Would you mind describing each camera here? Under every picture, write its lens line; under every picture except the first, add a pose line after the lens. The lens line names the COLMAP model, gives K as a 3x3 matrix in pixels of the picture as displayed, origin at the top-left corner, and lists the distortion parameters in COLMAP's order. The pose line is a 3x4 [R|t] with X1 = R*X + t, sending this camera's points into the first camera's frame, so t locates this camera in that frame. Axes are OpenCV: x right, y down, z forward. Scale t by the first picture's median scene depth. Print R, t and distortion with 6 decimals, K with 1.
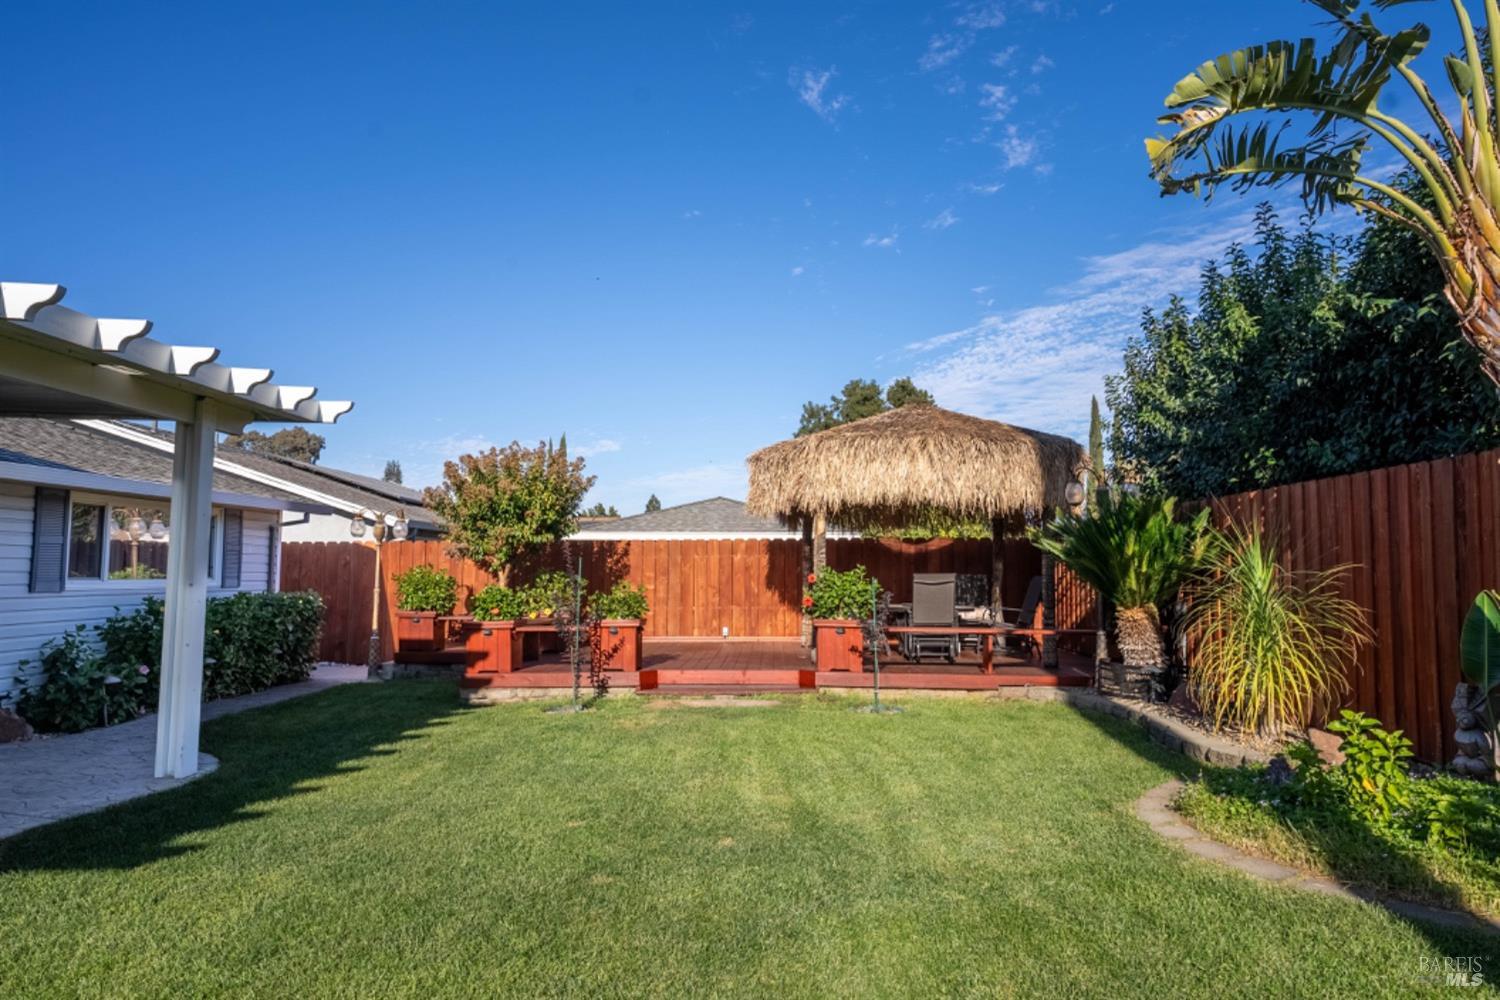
lens RADIAL K [[942.6, 0, 750.0], [0, 942.6, 500.0], [0, 0, 1]] dist [-0.000294, -0.000134]
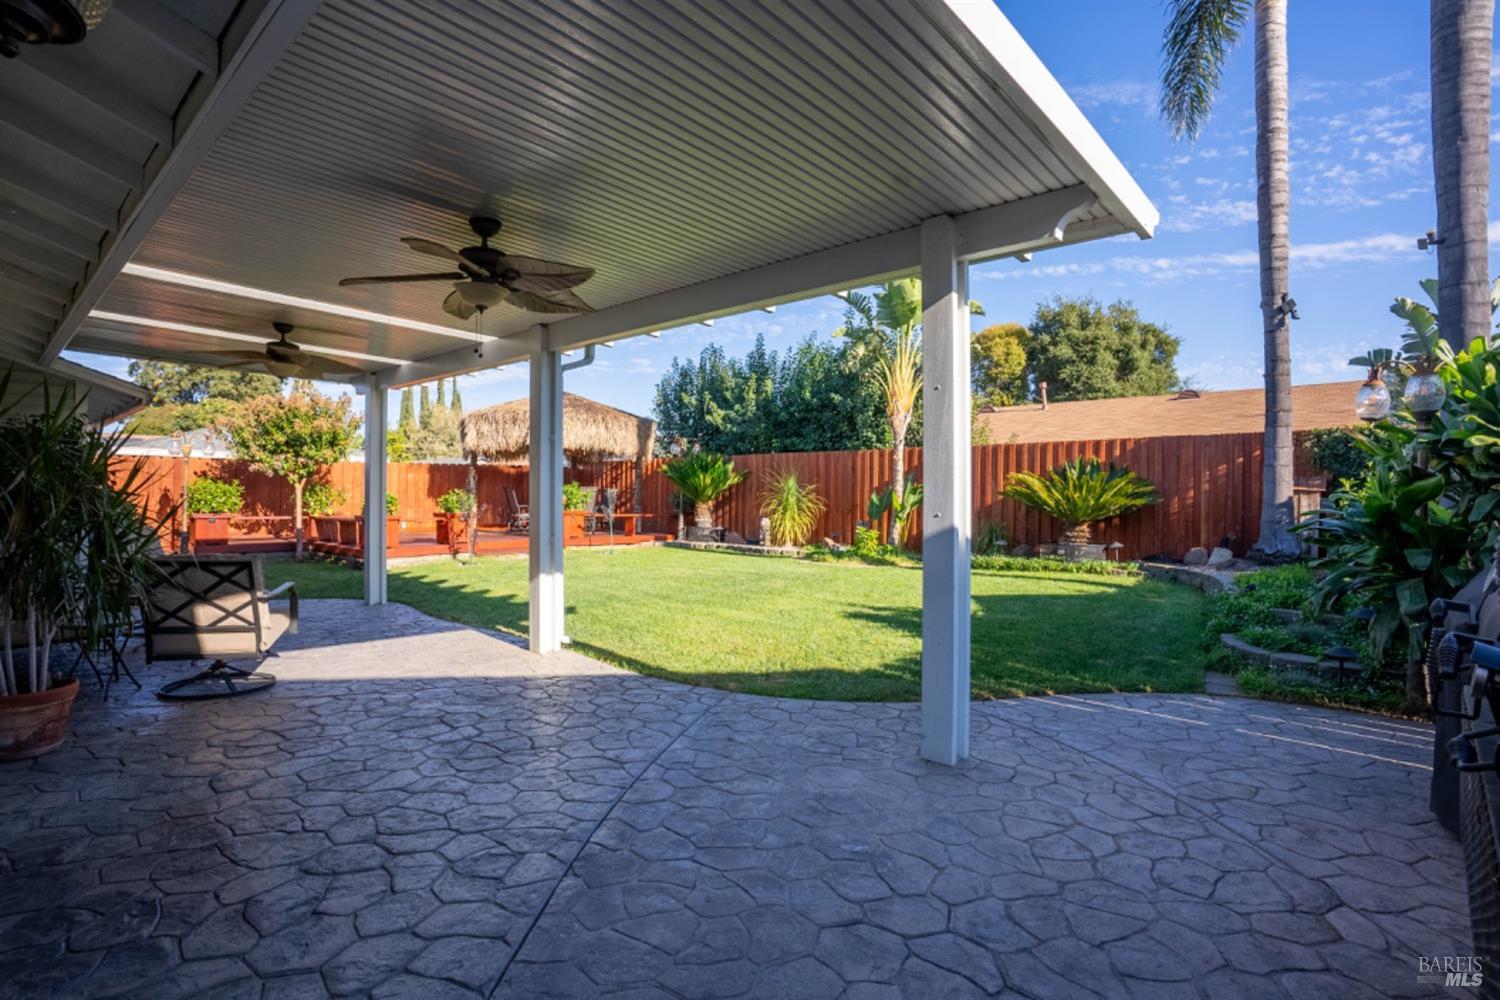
lens RADIAL K [[729.0, 0, 750.0], [0, 729.0, 500.0], [0, 0, 1]] dist [-0.049267, 0.000466]
pose [[0.654143, -0.004861, 0.756355, -0.768351], [-0.064893, 0.995932, 0.062524, -0.006996], [-0.753582, -0.089982, 0.651166, -0.198001]]
